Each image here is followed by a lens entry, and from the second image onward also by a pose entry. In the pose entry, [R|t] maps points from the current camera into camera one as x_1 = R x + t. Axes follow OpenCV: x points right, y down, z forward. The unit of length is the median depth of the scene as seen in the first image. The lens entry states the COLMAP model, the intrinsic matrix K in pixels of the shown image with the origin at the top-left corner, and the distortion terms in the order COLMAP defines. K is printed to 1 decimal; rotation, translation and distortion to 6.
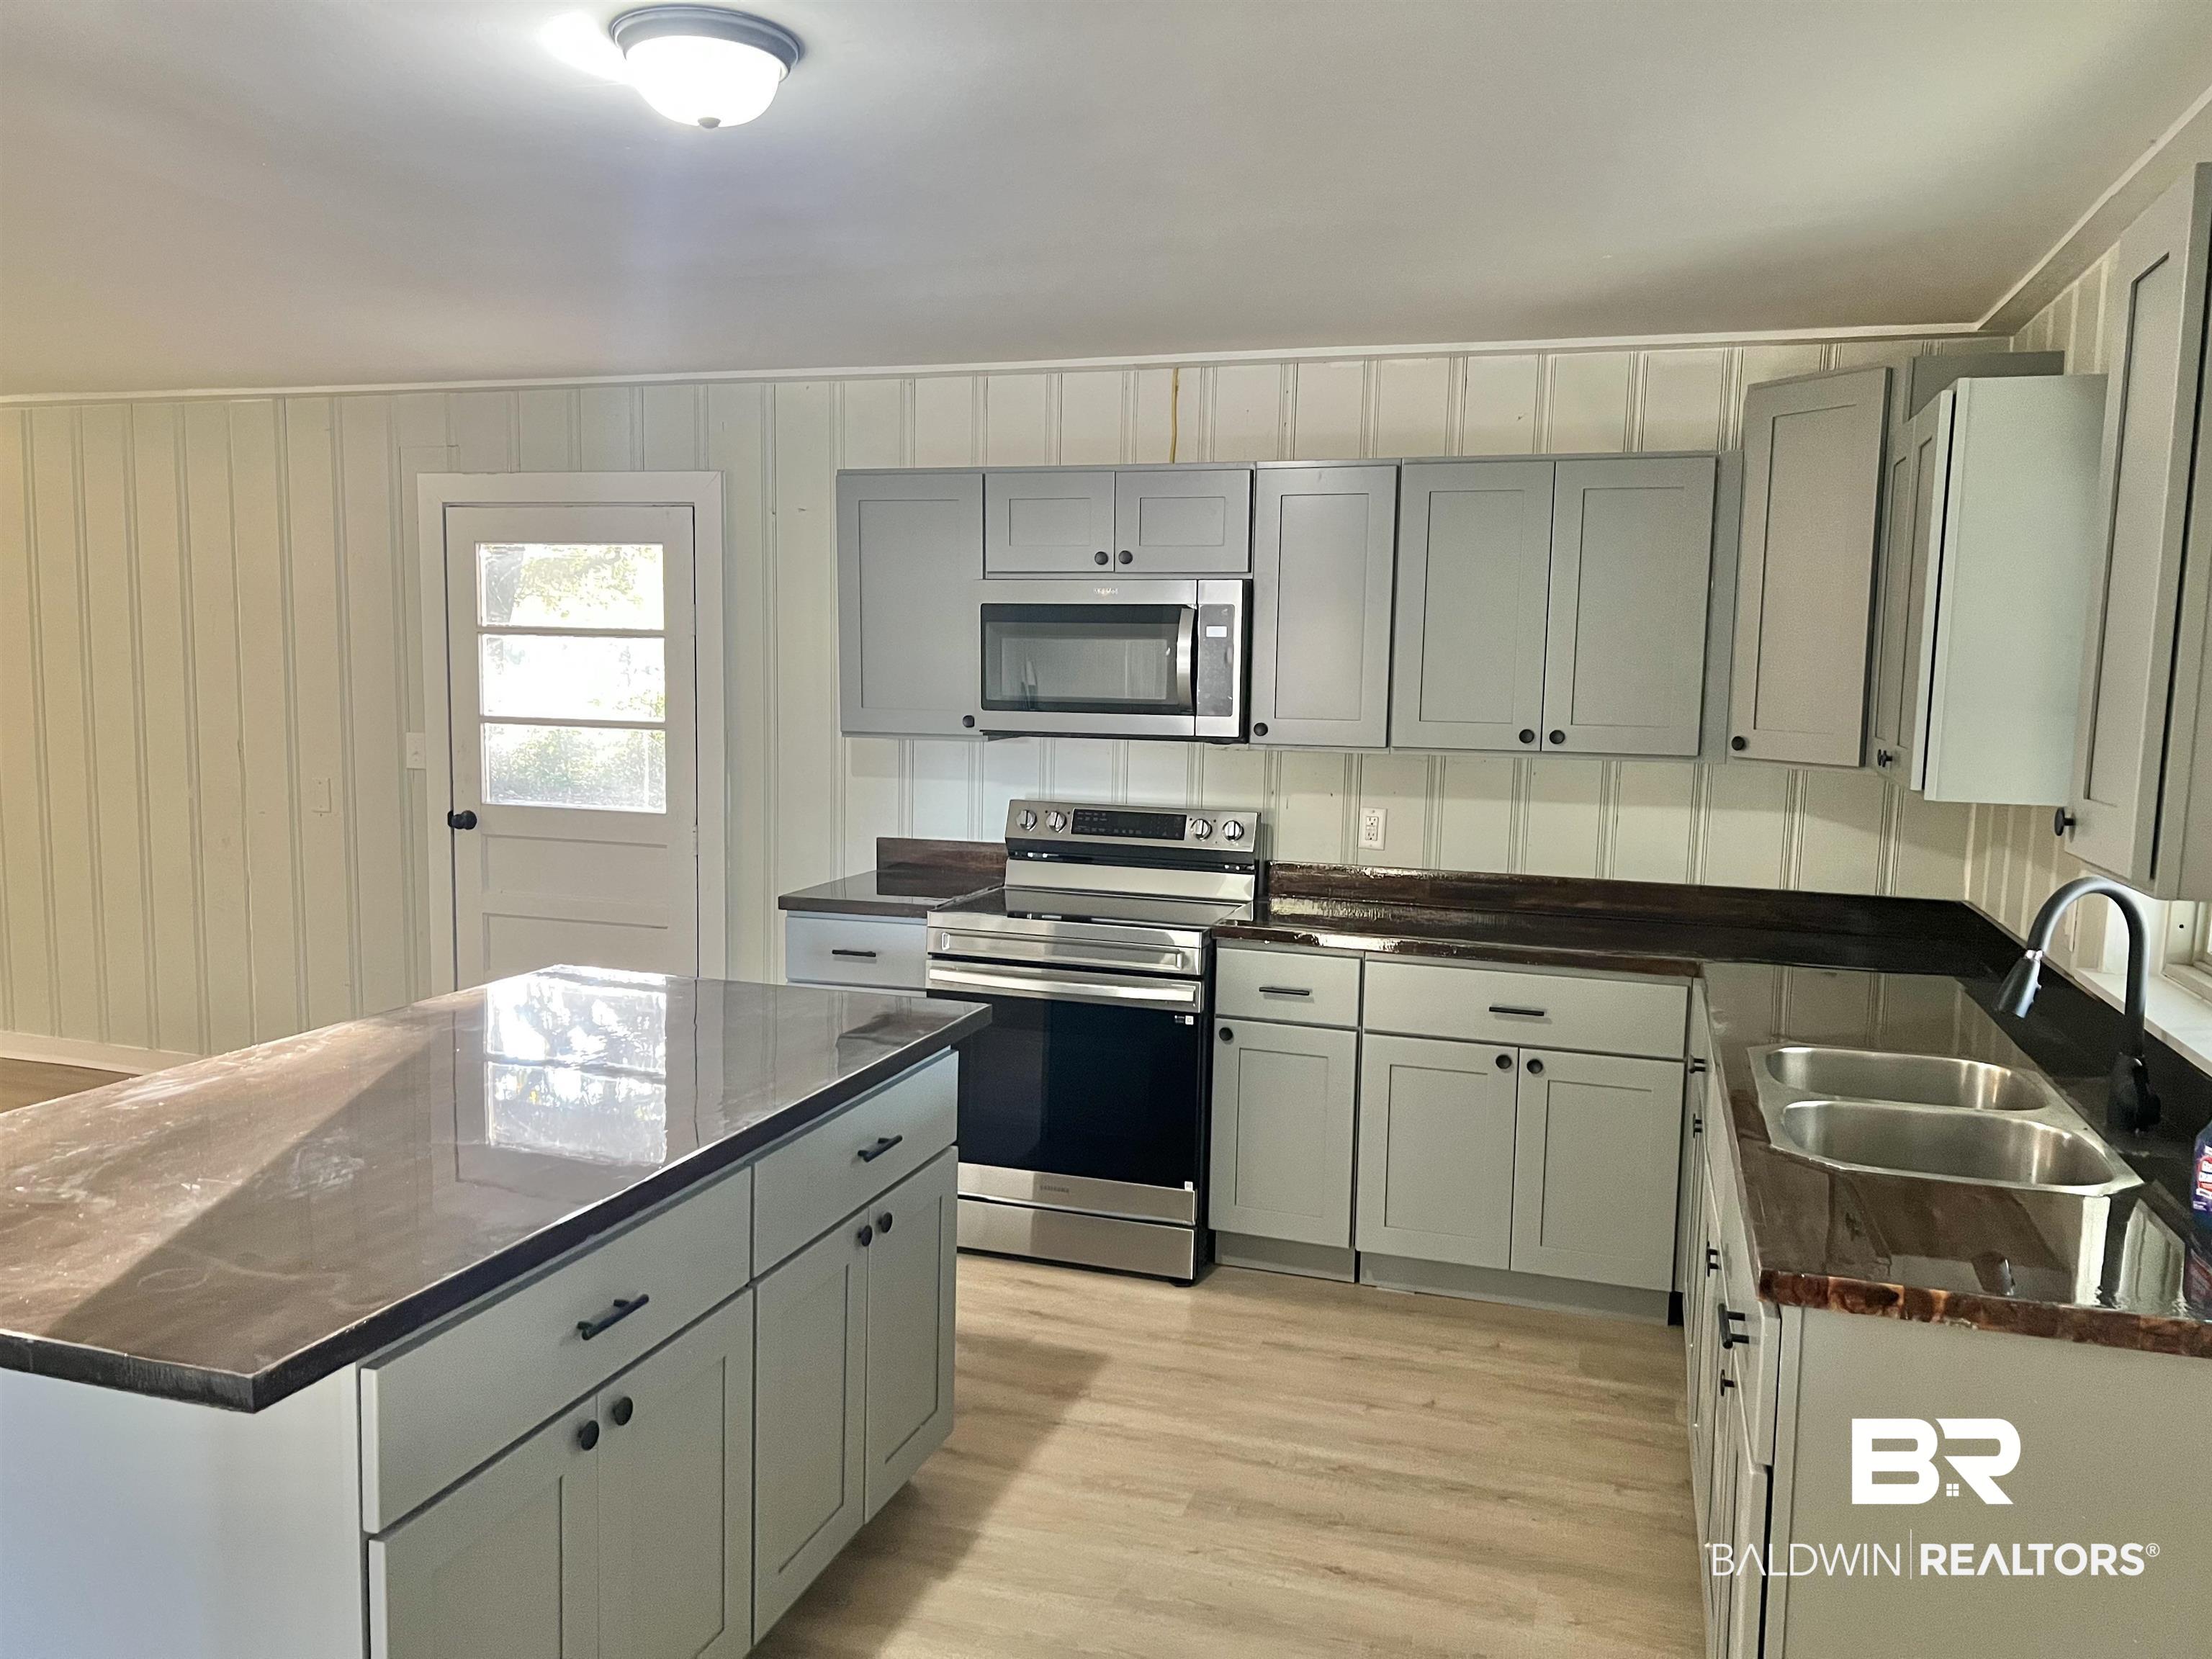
lens RADIAL K [[1658.0, 0, 1102.1], [0, 1658.0, 822.7], [0, 0, 1]] dist [0.108854, -0.184472]
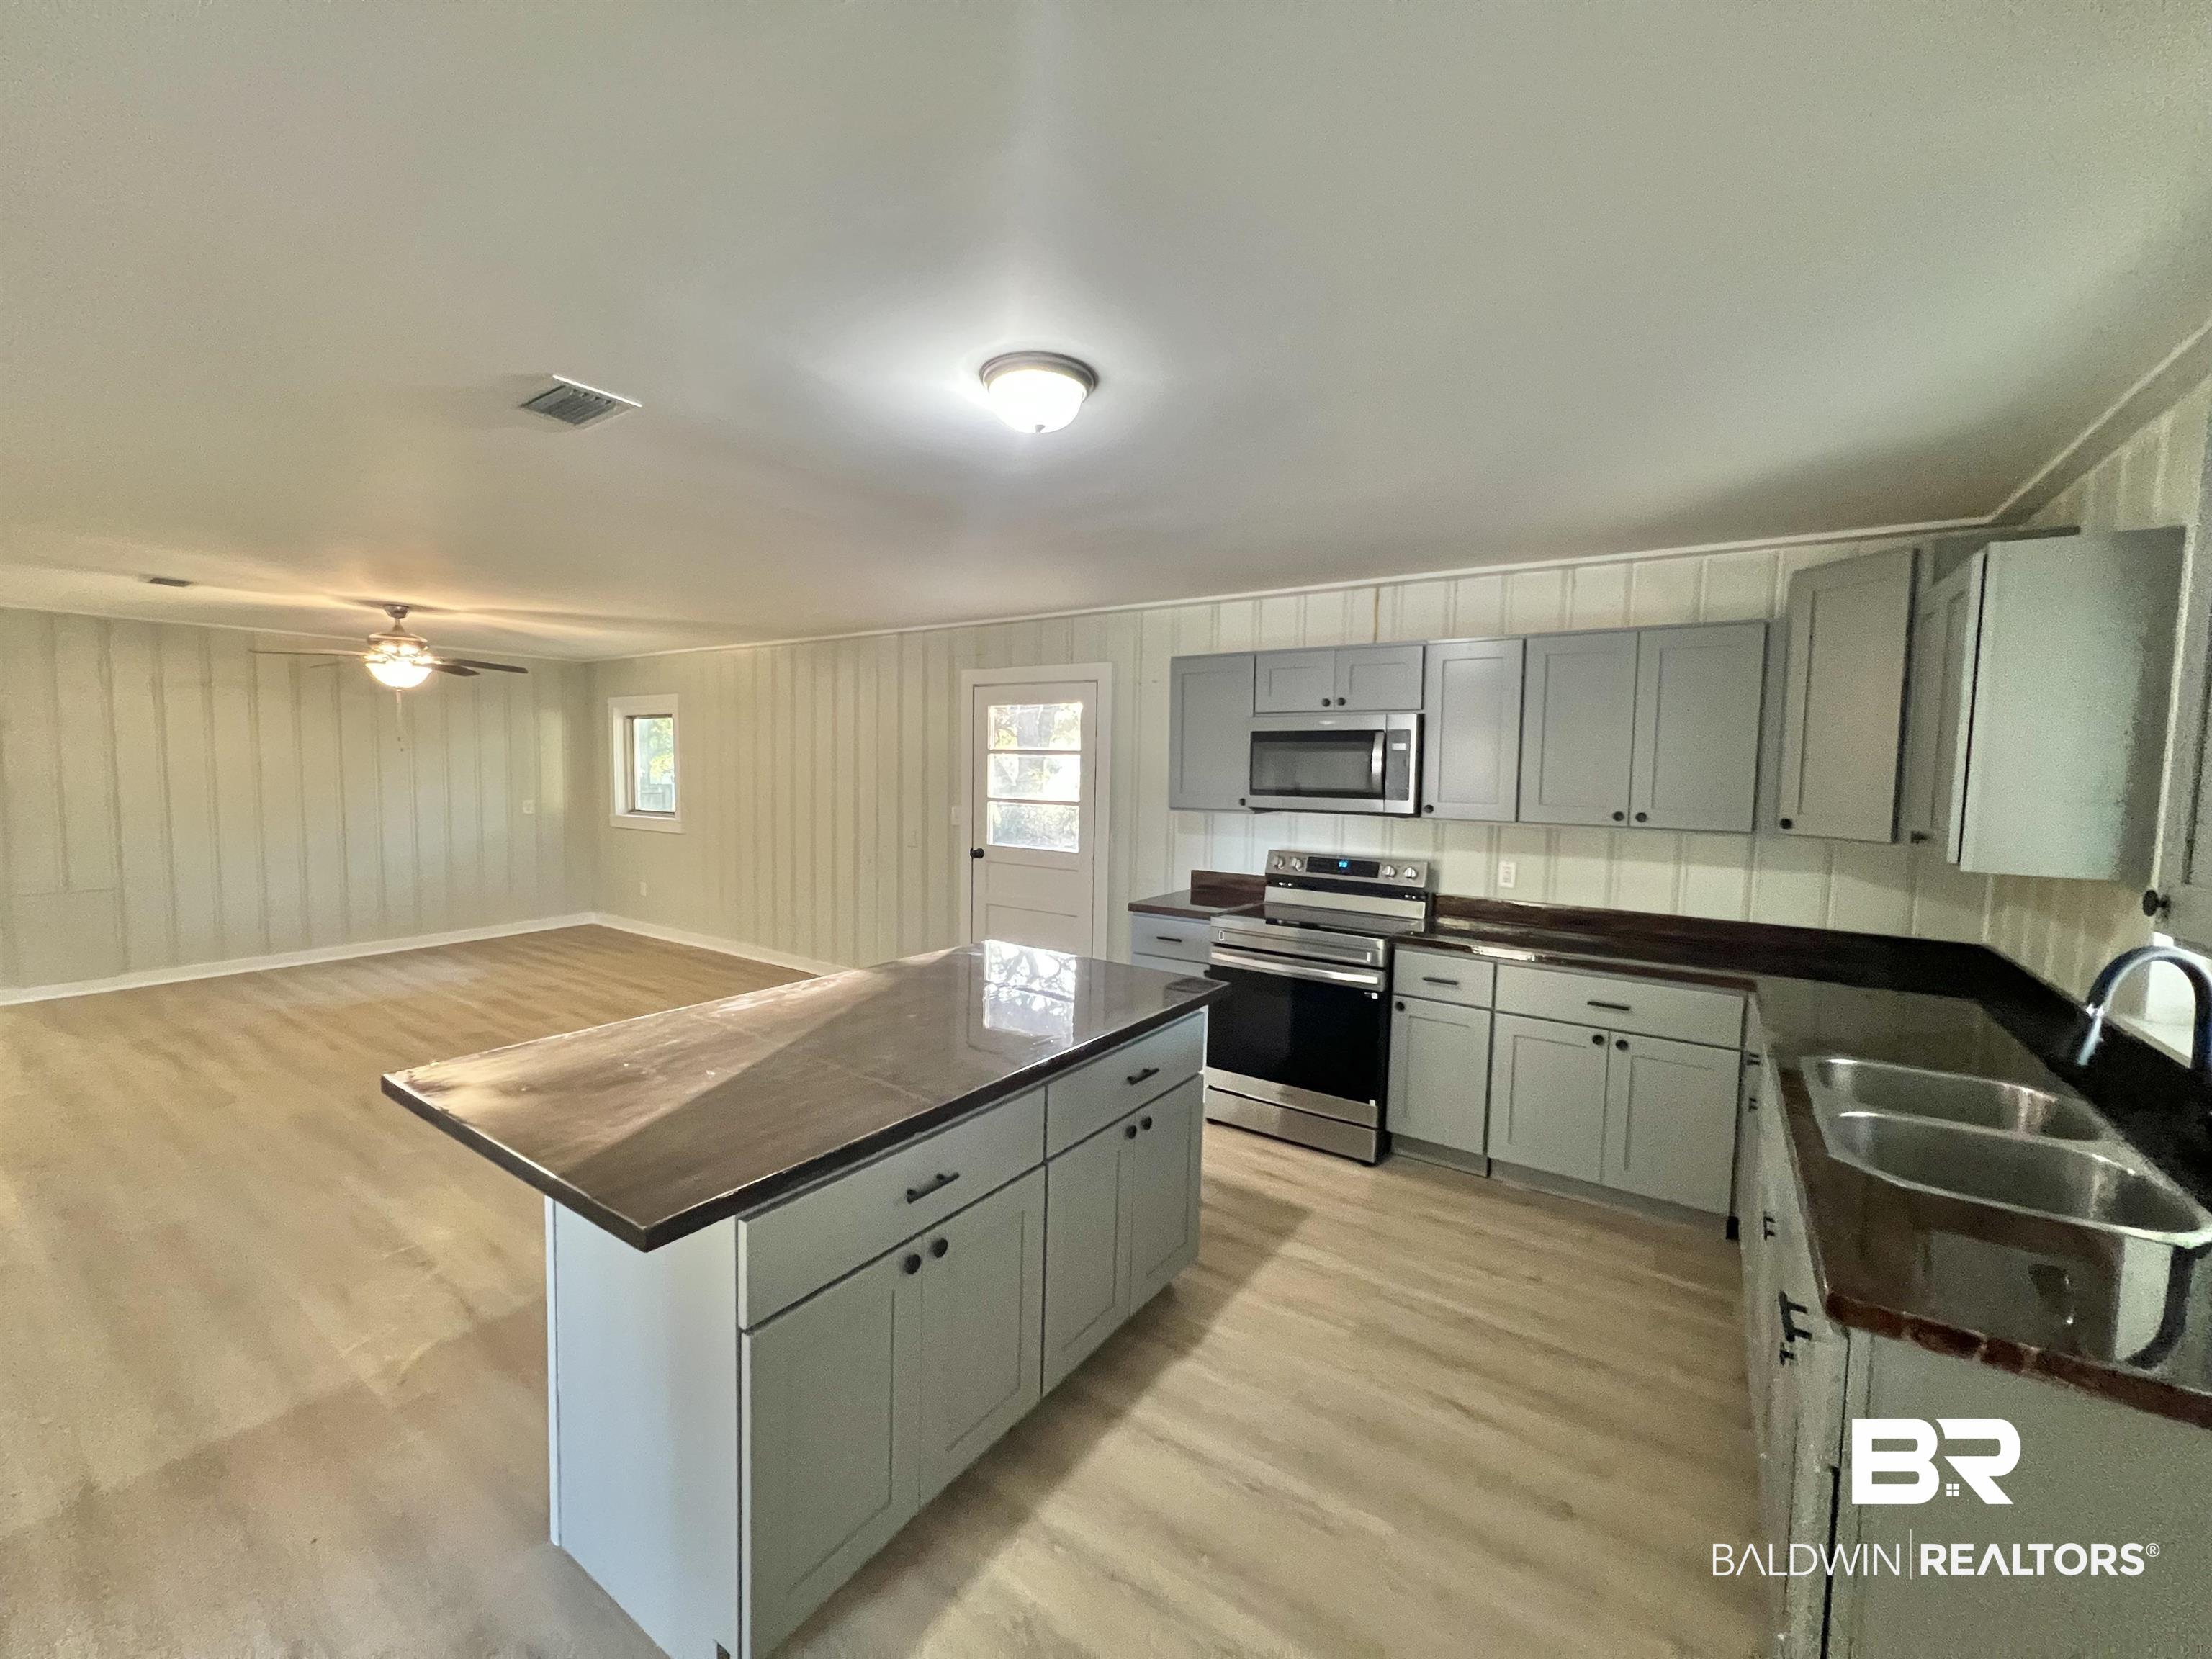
lens RADIAL K [[884.2, 0, 1104.2], [0, 884.2, 820.2], [0, 0, 1]] dist [-0.002119, 0.000139]
pose [[0.959138, 0.015751, -0.282501, 0.038806], [-0.027499, 0.998912, -0.037665, -0.006280], [0.281601, 0.043895, 0.958527, 0.124197]]
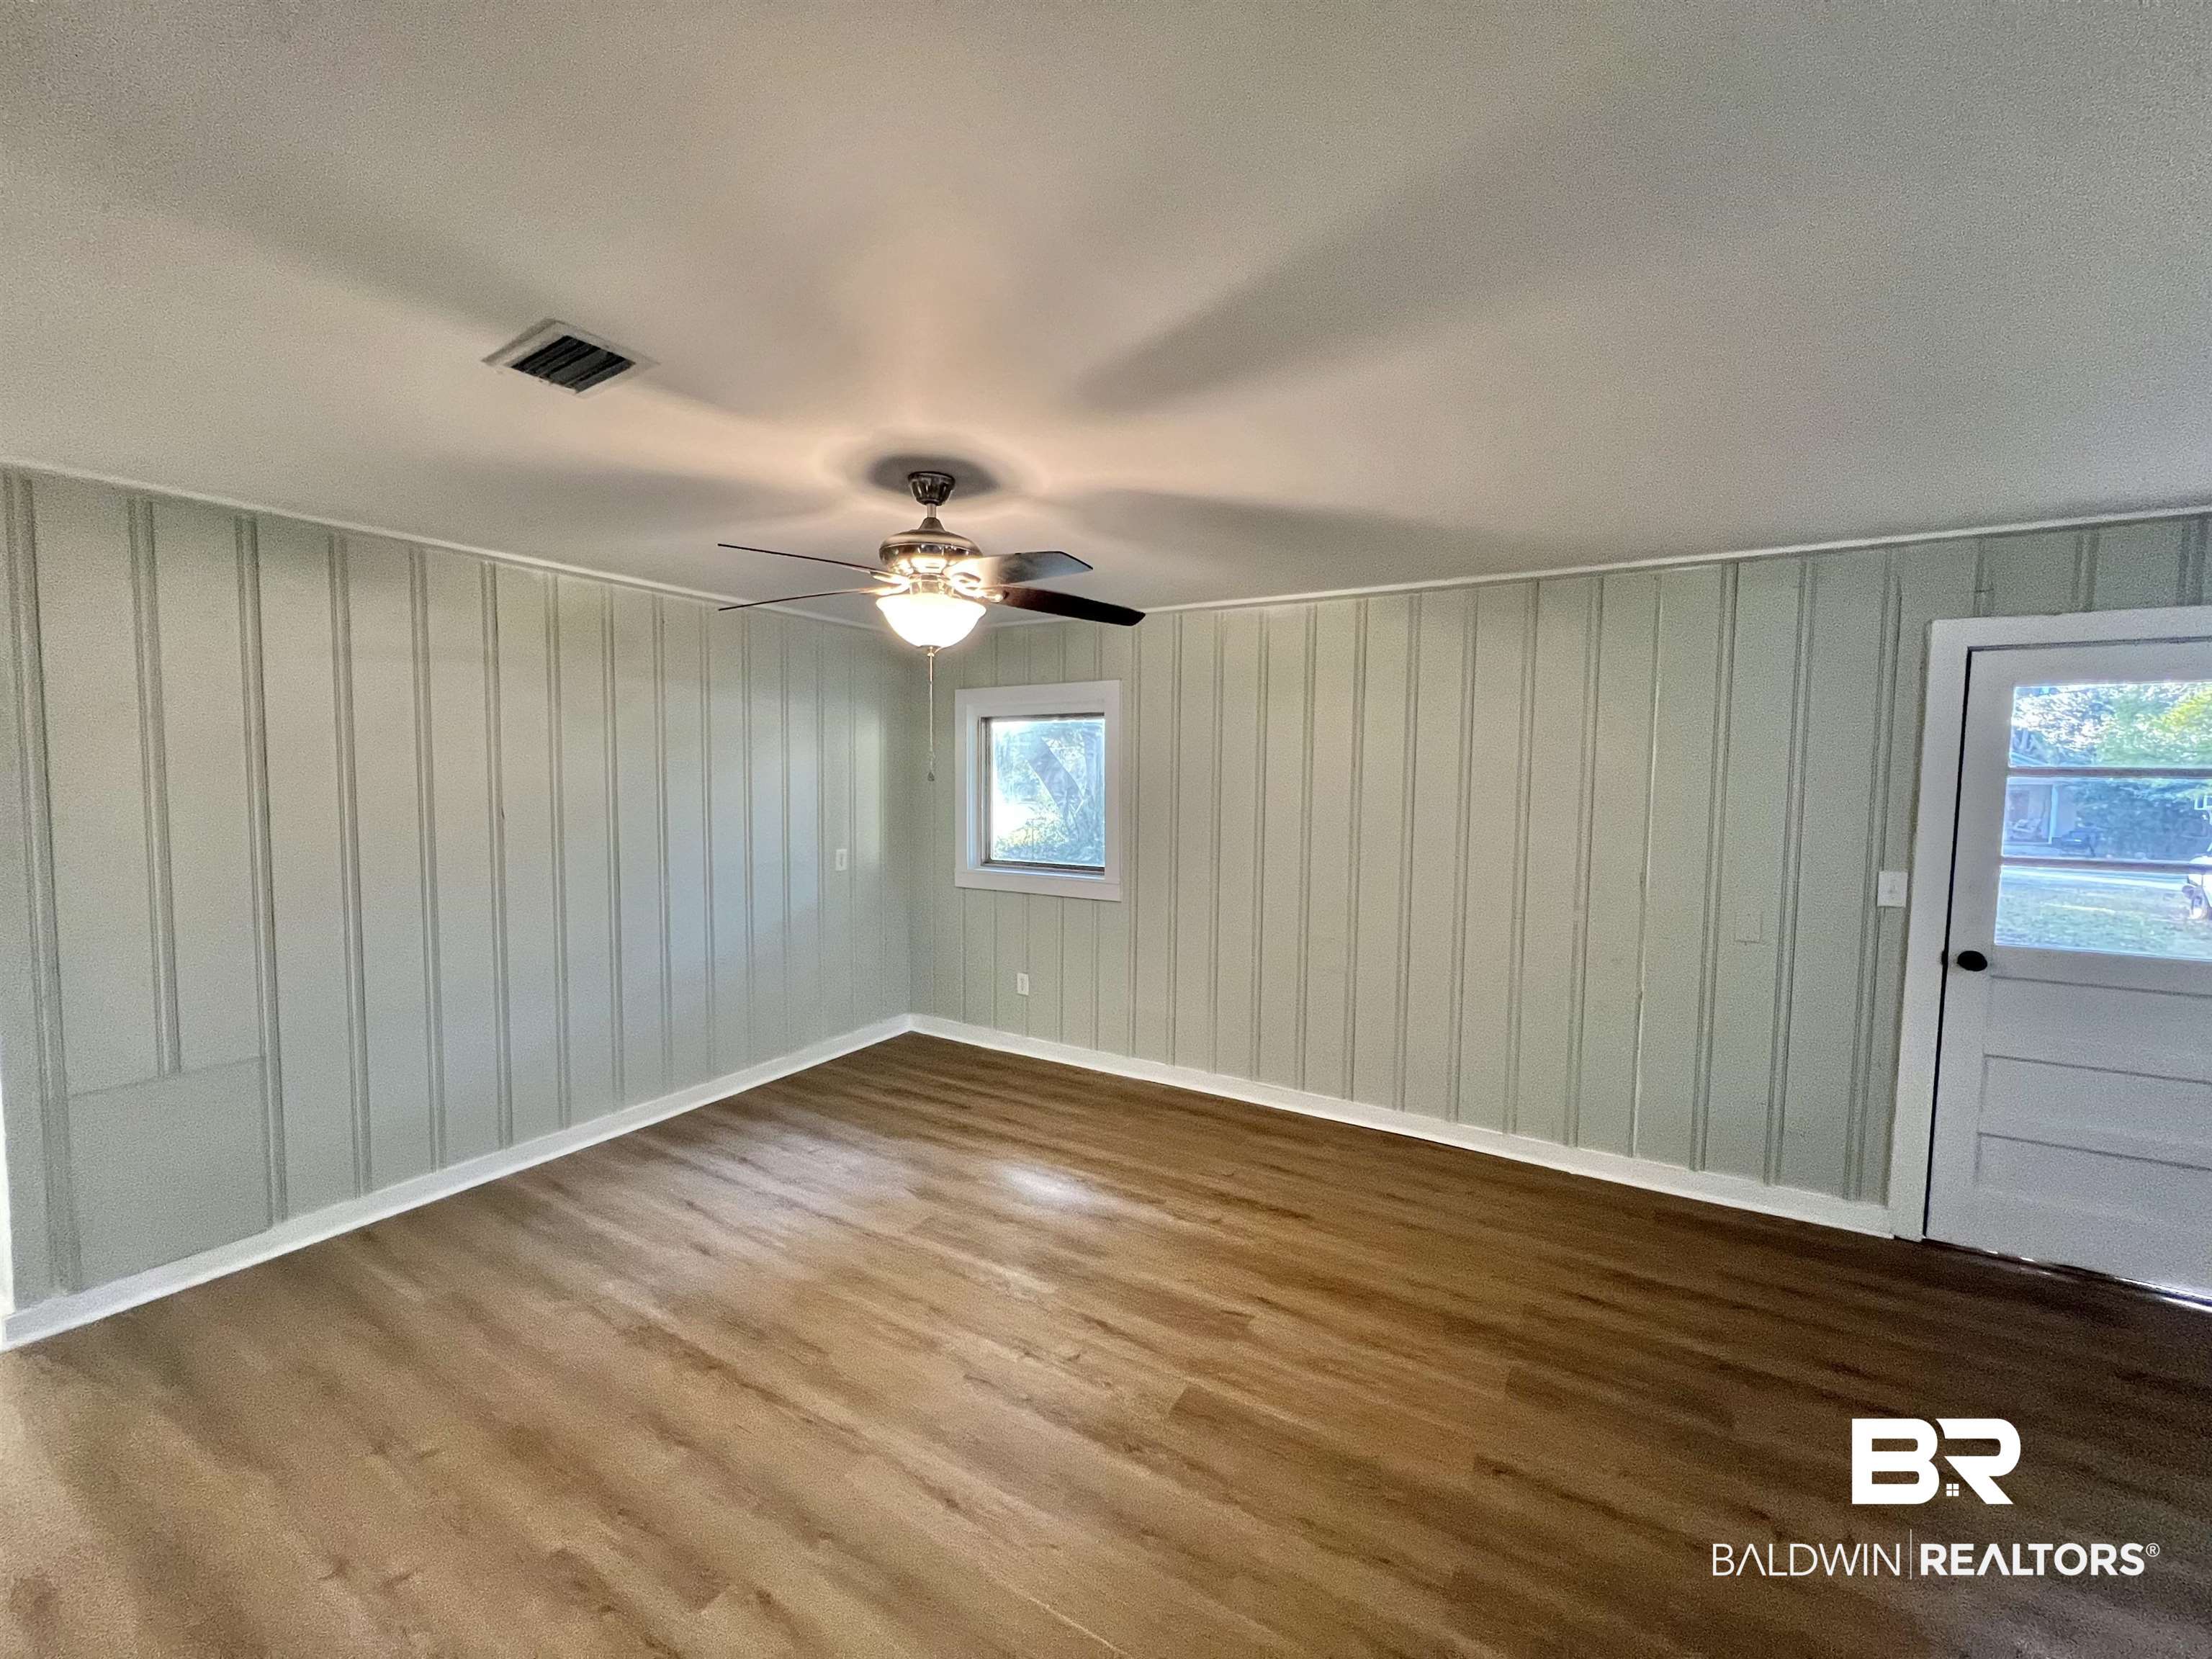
lens RADIAL K [[891.0, 0, 1111.6], [0, 891.0, 828.9], [0, 0, 1]] dist [-0.000316, 0.000275]
pose [[0.974139, 0.004928, -0.225895, -0.966878], [-0.014770, 0.999013, -0.041897, -0.063981], [0.225465, 0.044150, 0.973250, 0.456421]]
